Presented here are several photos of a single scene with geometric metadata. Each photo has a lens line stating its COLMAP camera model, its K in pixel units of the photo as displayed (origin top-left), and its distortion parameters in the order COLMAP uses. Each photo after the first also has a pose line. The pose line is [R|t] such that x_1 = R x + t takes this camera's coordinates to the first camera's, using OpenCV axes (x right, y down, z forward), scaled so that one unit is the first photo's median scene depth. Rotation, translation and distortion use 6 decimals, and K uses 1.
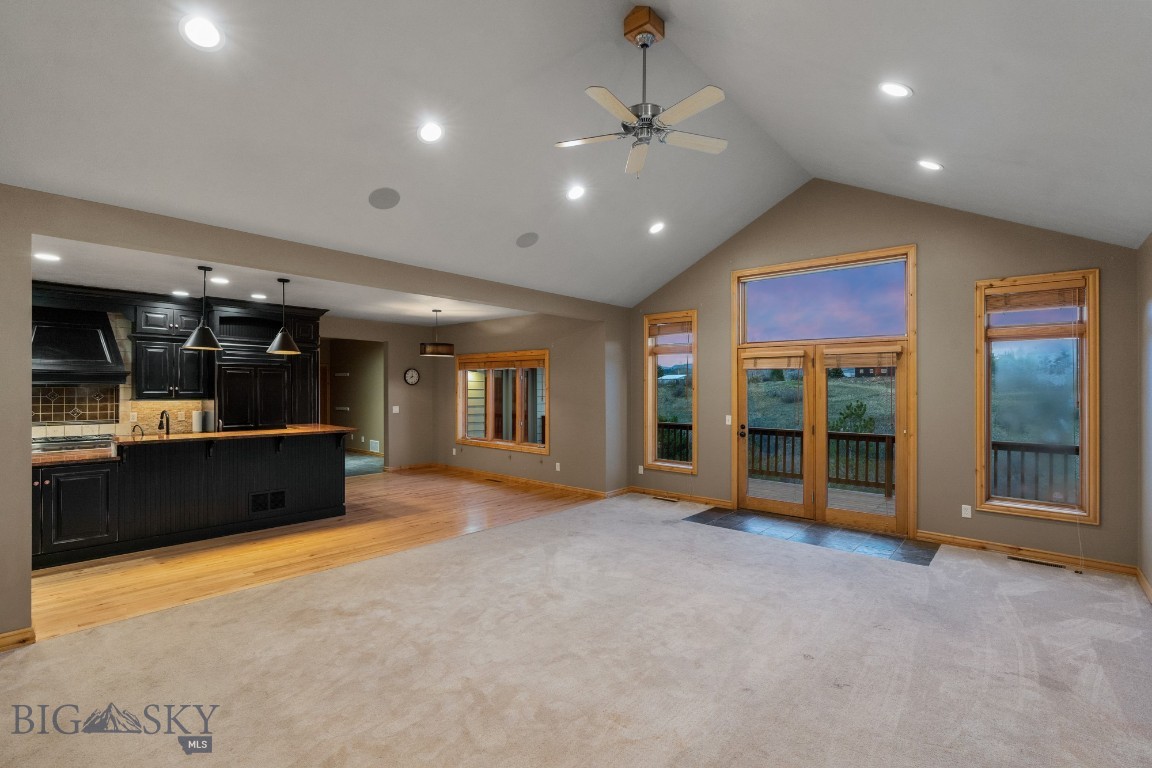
lens RADIAL K [[525.0, 0, 576.0], [0, 525.0, 384.0], [0, 0, 1]] dist [-0.002038, -0.000024]
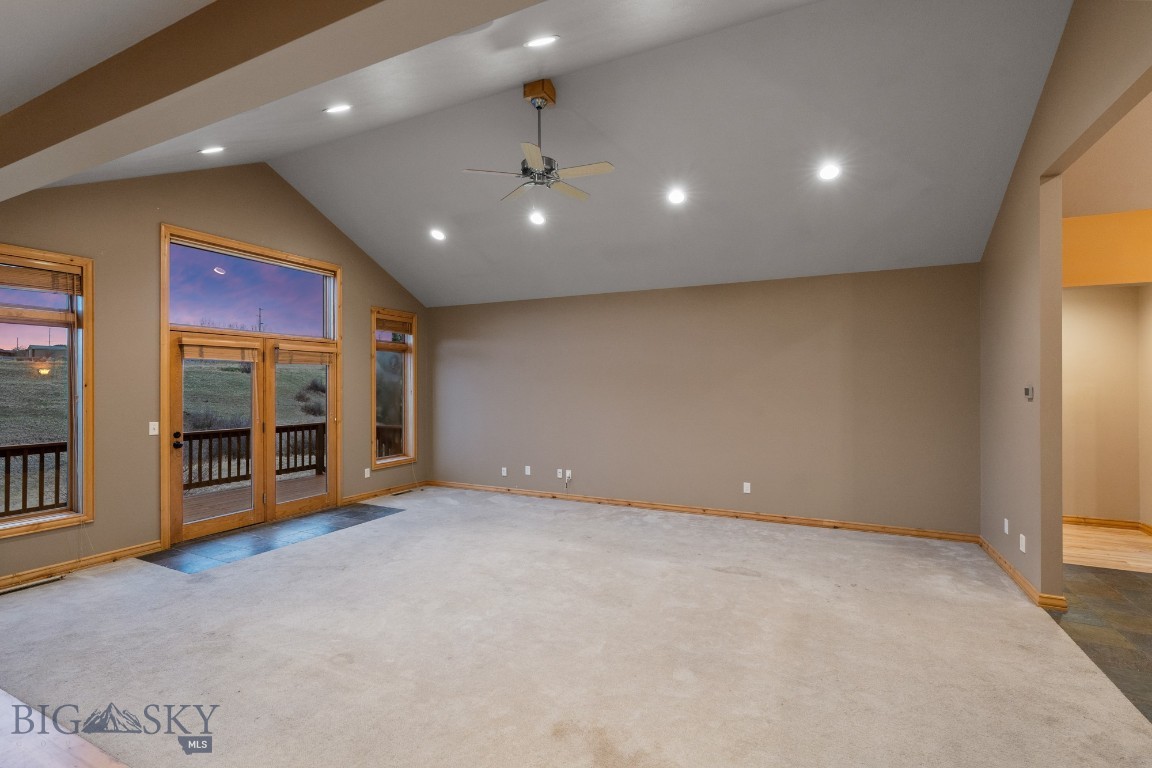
lens RADIAL K [[525.0, 0, 576.0], [0, 525.0, 384.0], [0, 0, 1]] dist [-0.002038, -0.000024]
pose [[-0.263561, -0.004412, 0.964633, -0.613108], [-0.007854, 0.999966, 0.002428, 0.002101], [-0.964611, -0.006937, -0.263587, 0.708323]]
